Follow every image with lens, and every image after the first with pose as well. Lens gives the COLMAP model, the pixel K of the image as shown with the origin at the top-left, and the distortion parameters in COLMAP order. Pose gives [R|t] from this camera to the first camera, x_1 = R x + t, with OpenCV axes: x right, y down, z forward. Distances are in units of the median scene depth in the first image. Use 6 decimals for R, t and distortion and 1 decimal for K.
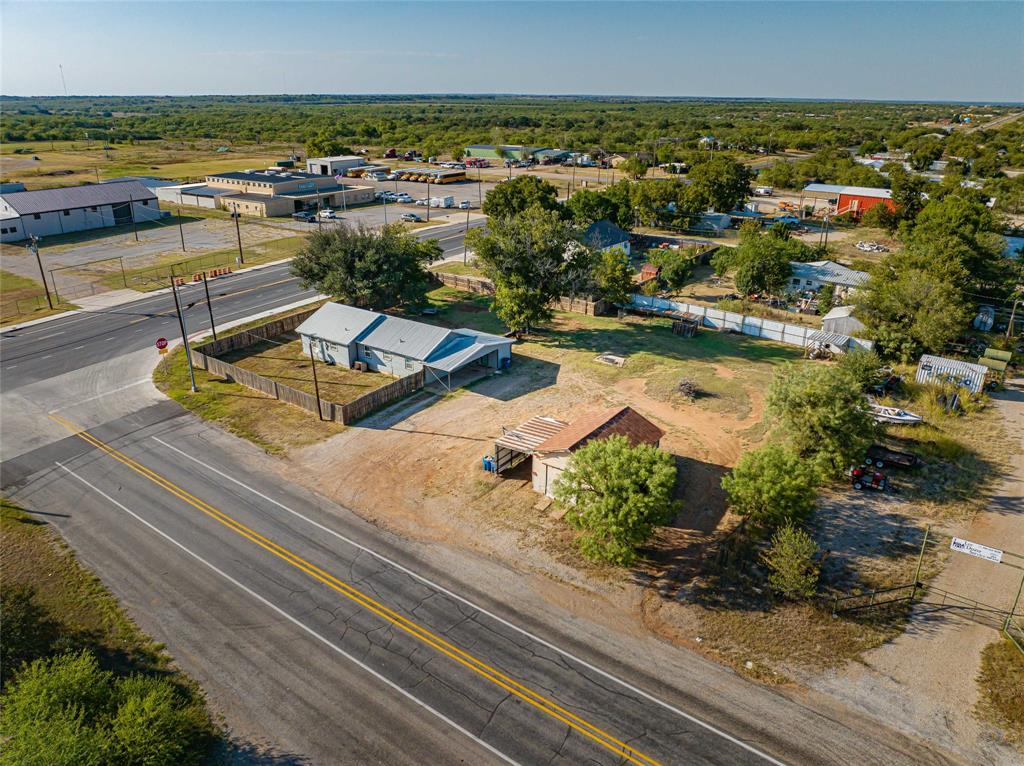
lens RADIAL K [[710.3, 0, 512.0], [0, 710.3, 383.0], [0, 0, 1]] dist [-0.027417, -0.000884]
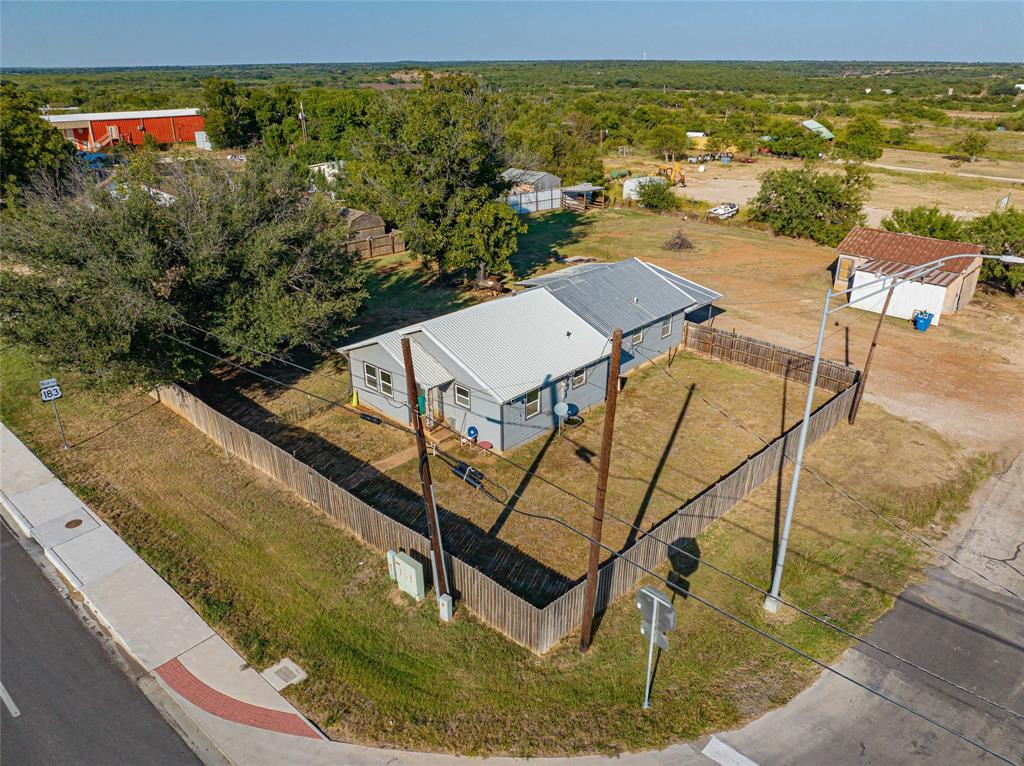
lens RADIAL K [[728.8, 0, 512.0], [0, 728.8, 383.0], [0, 0, 1]] dist [-0.036725, -0.000746]
pose [[0.137550, -0.404494, 0.904137, -0.768188], [0.374024, 0.866444, 0.330729, -0.246774], [-0.917162, 0.292677, 0.270469, 1.051006]]
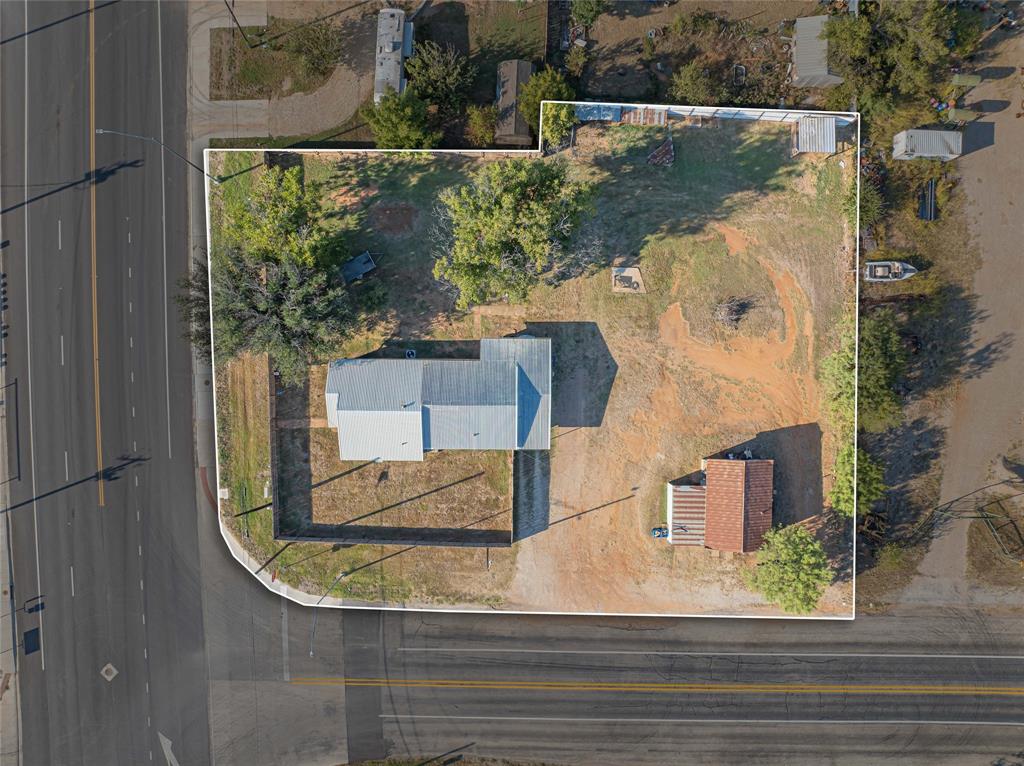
lens RADIAL K [[728.8, 0, 512.0], [0, 728.8, 383.0], [0, 0, 1]] dist [-0.036725, -0.000746]
pose [[0.823698, -0.567028, 0.001107, -0.084872], [0.205042, 0.299675, 0.931747, -1.094743], [-0.528658, -0.767251, 0.363106, 0.738882]]
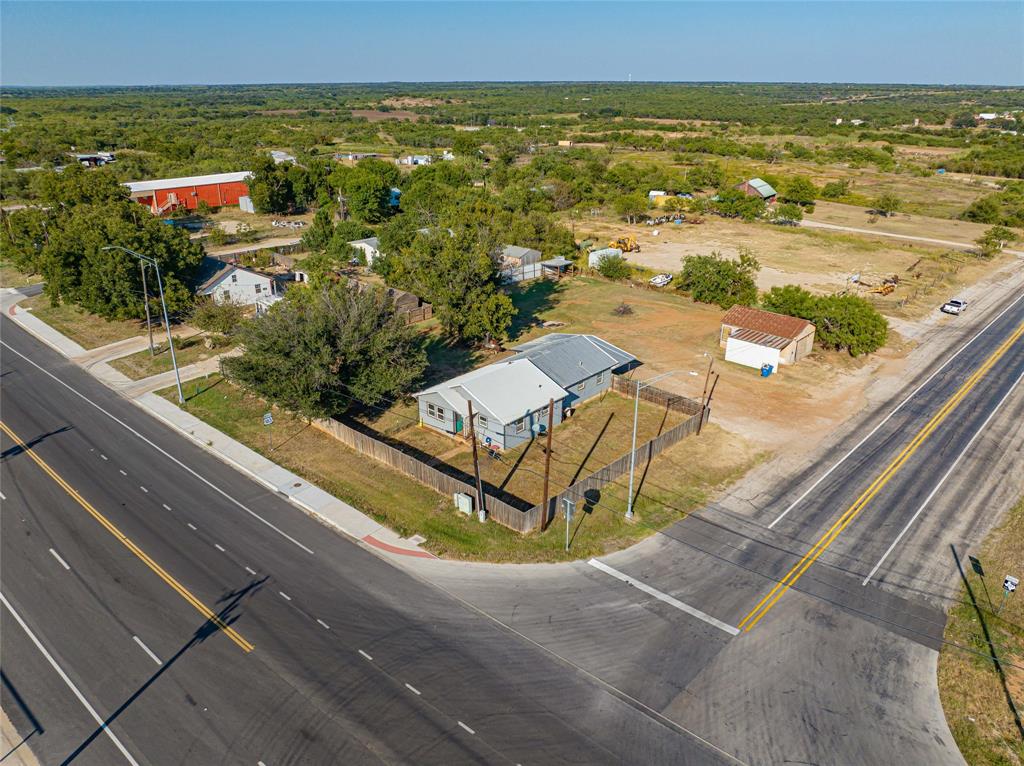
lens RADIAL K [[728.8, 0, 512.0], [0, 728.8, 383.0], [0, 0, 1]] dist [-0.036725, -0.000746]
pose [[0.121460, -0.384275, 0.915194, -1.149625], [0.372625, 0.872238, 0.316785, -0.408088], [-0.919999, 0.302547, 0.249132, 0.940141]]
